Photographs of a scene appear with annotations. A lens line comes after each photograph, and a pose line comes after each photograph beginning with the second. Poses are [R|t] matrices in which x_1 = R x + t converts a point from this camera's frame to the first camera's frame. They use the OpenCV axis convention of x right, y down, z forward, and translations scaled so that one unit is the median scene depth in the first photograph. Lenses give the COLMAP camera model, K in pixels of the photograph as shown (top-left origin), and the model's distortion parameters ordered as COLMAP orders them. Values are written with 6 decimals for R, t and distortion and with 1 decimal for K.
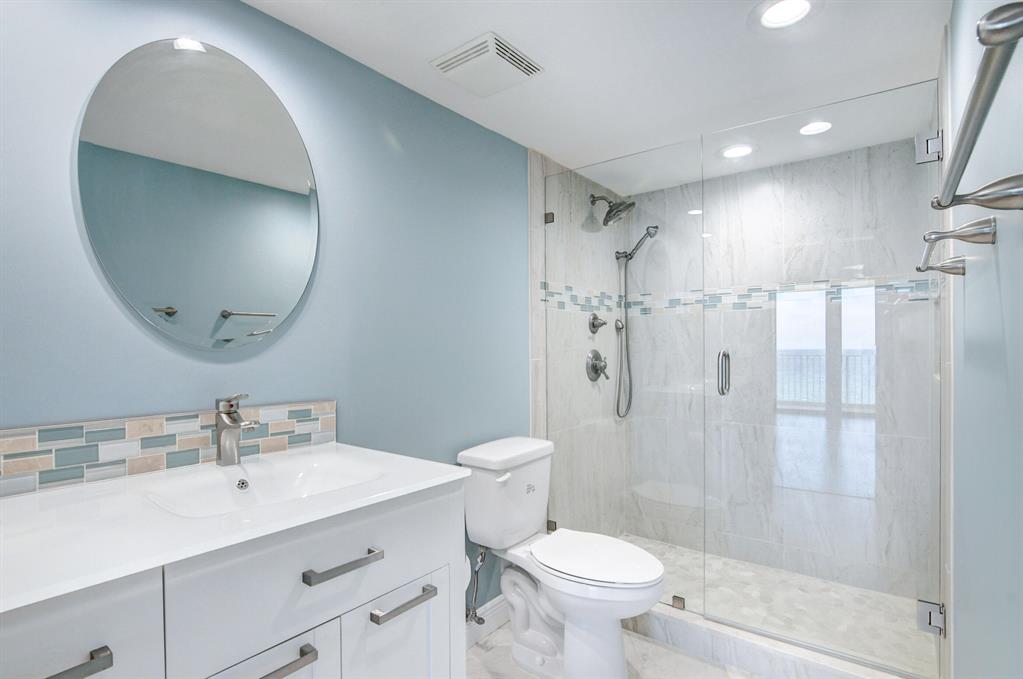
lens RADIAL K [[499.6, 0, 509.3], [0, 499.6, 351.0], [0, 0, 1]] dist [-0.018597, 0.001265]
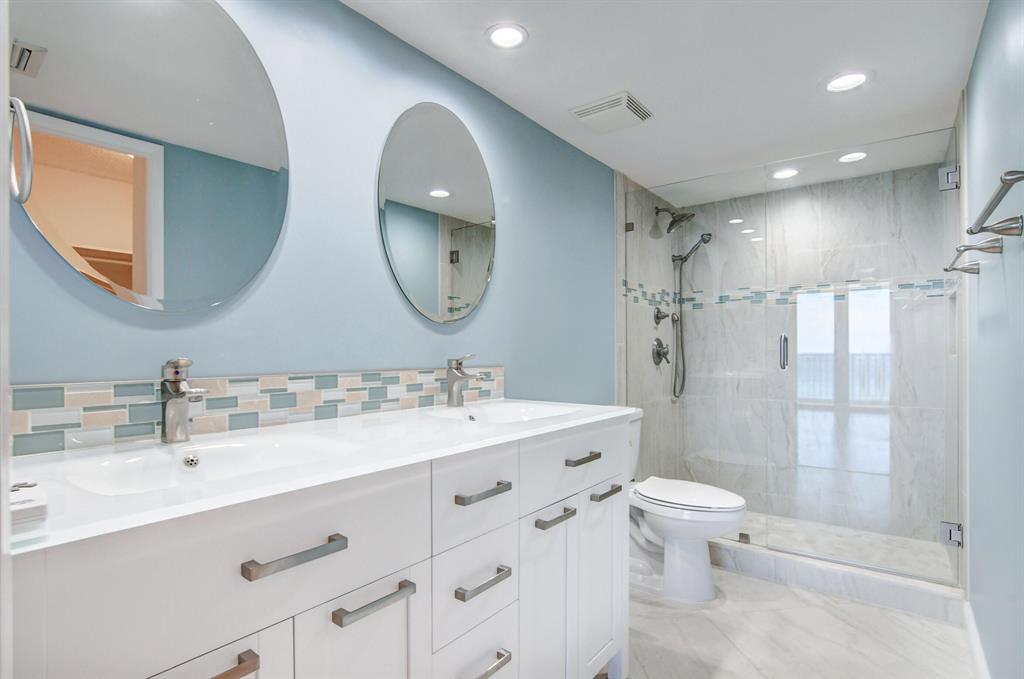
lens RADIAL K [[498.1, 0, 511.3], [0, 498.1, 349.0], [0, 0, 1]] dist [-0.014961, 0.000018]
pose [[0.999982, 0.005166, 0.003158, -0.213351], [-0.005143, 0.999962, -0.007074, 0.039422], [-0.003195, 0.007058, 0.999970, -0.206104]]
